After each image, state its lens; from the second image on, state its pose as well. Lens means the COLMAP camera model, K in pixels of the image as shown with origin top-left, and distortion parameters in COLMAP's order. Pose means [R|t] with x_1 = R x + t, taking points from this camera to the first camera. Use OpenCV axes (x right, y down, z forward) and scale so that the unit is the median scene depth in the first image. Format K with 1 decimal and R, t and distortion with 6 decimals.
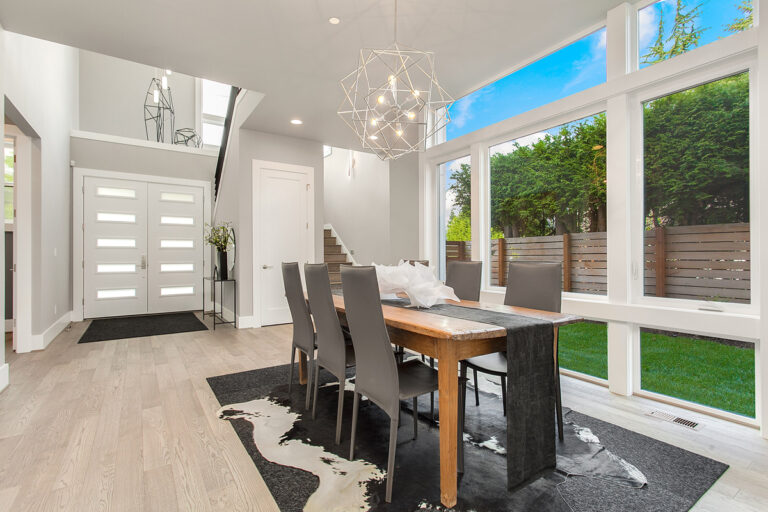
lens RADIAL K [[363.6, 0, 384.6], [0, 363.6, 254.5], [0, 0, 1]] dist [0.001562, -0.000082]
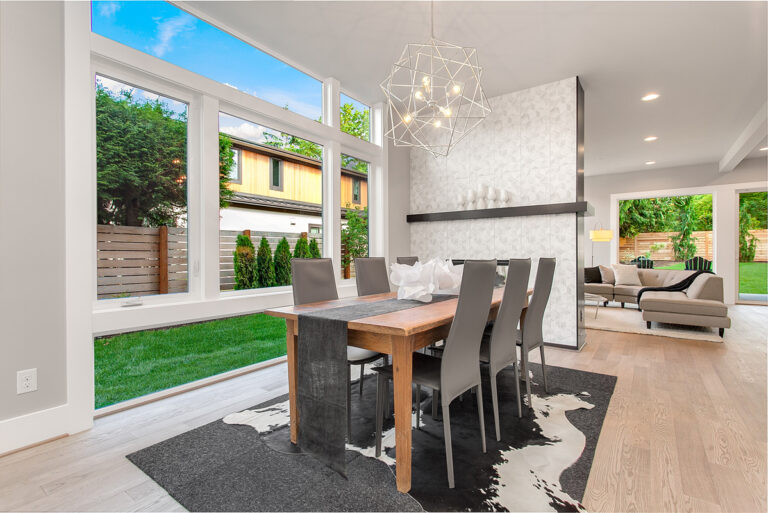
lens RADIAL K [[363.6, 0, 384.6], [0, 363.6, 255.0], [0, 0, 1]] dist [0.001562, -0.000082]
pose [[-0.335371, 0.003378, 0.942080, -1.015593], [0.002029, 0.999994, -0.002864, 0.018400], [-0.942084, 0.000951, -0.335376, 1.707215]]
